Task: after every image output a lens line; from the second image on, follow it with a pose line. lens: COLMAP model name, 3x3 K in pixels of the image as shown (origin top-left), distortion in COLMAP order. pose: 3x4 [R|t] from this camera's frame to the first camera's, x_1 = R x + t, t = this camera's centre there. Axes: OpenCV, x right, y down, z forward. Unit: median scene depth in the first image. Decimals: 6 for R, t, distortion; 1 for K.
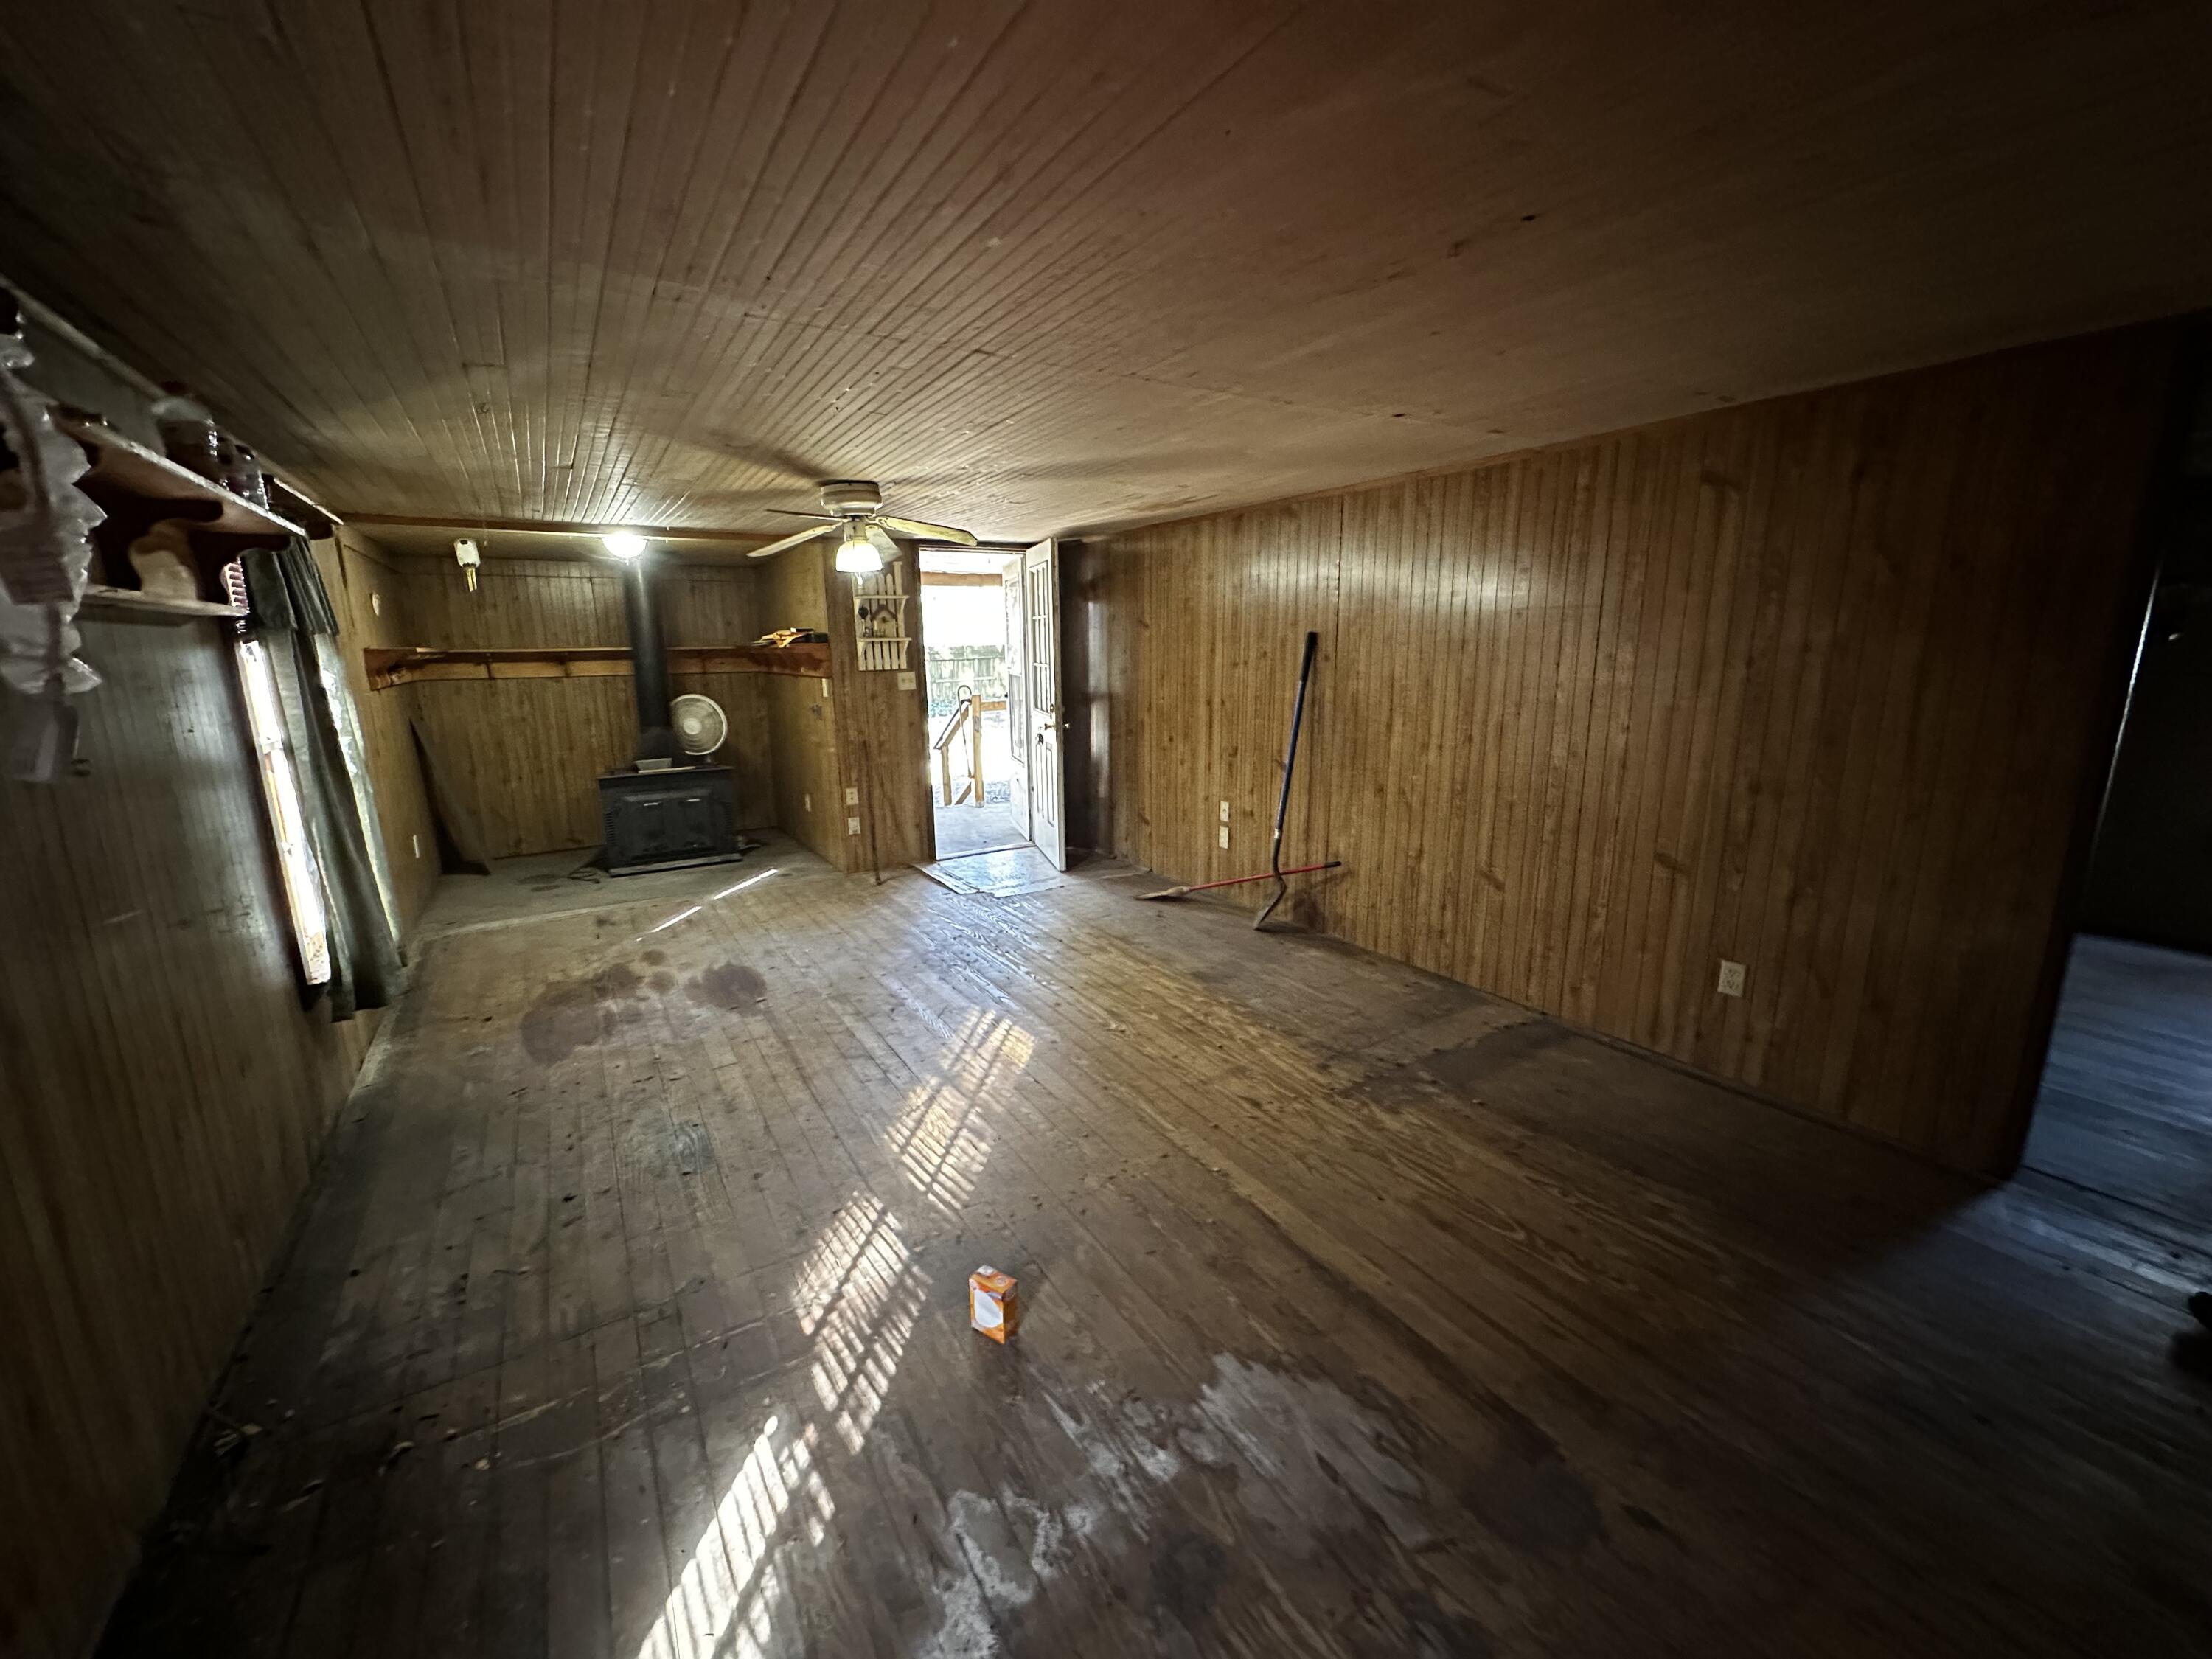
lens RADIAL K [[888.3, 0, 1106.1], [0, 888.3, 836.4], [0, 0, 1]] dist [-0.000673, 0.000835]
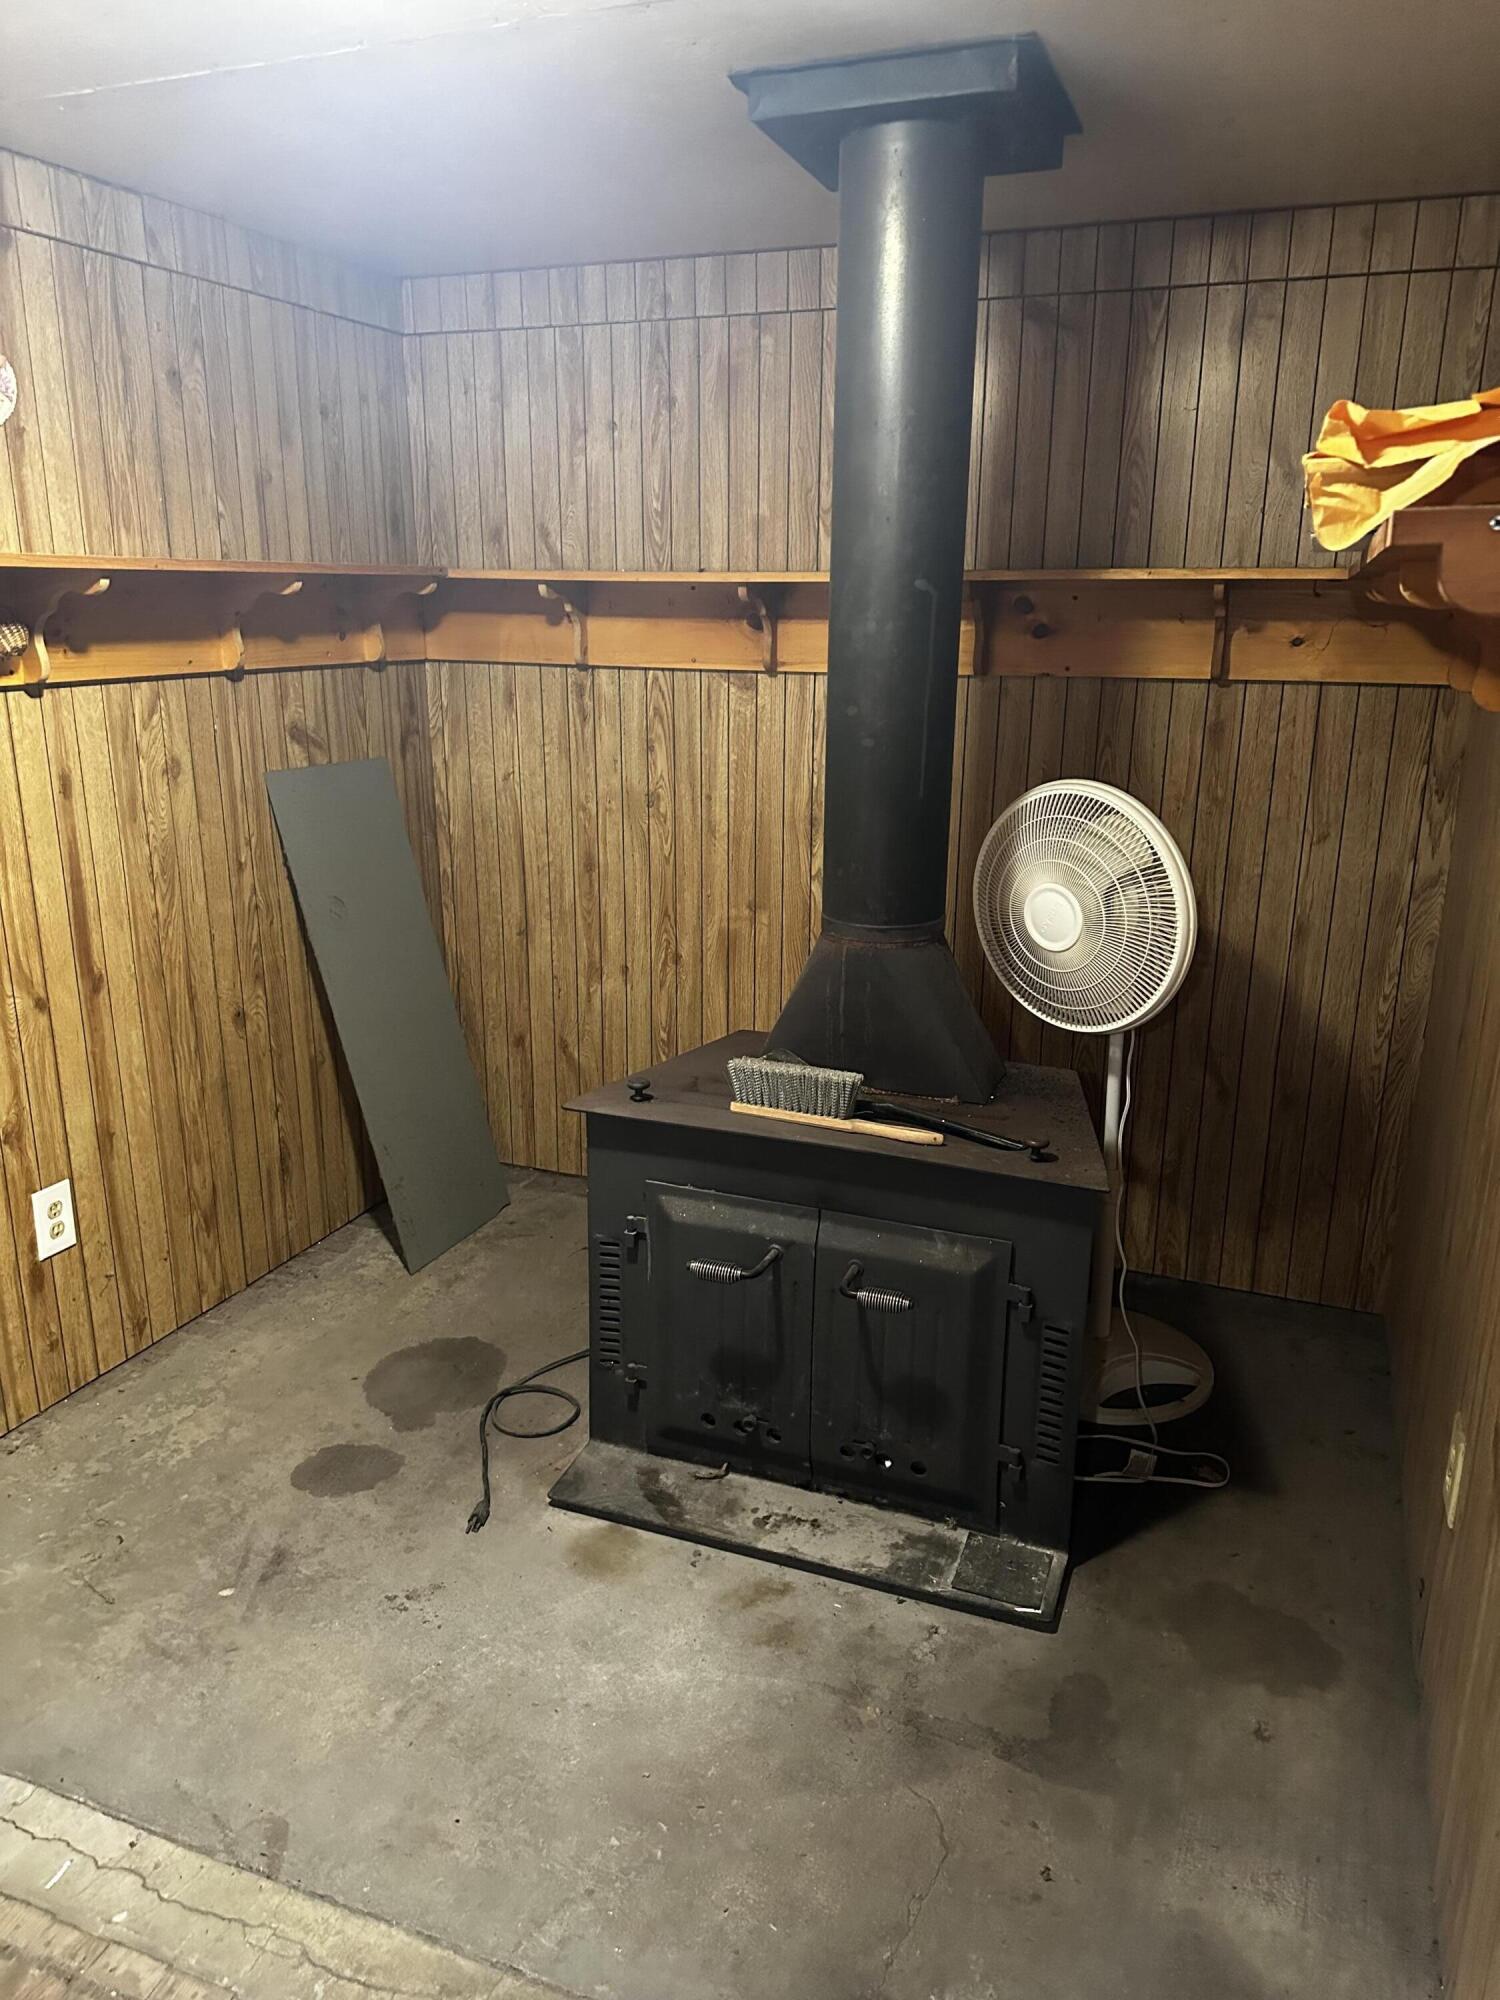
lens RADIAL K [[1391.0, 0, 751.2], [0, 1391.0, 996.8], [0, 0, 1]] dist [0.024931, -0.022753]
pose [[0.599756, 0.232544, -0.765648, -0.234679], [-0.180620, 0.971489, 0.153577, -0.147037], [0.779531, 0.046183, 0.624658, 0.724576]]
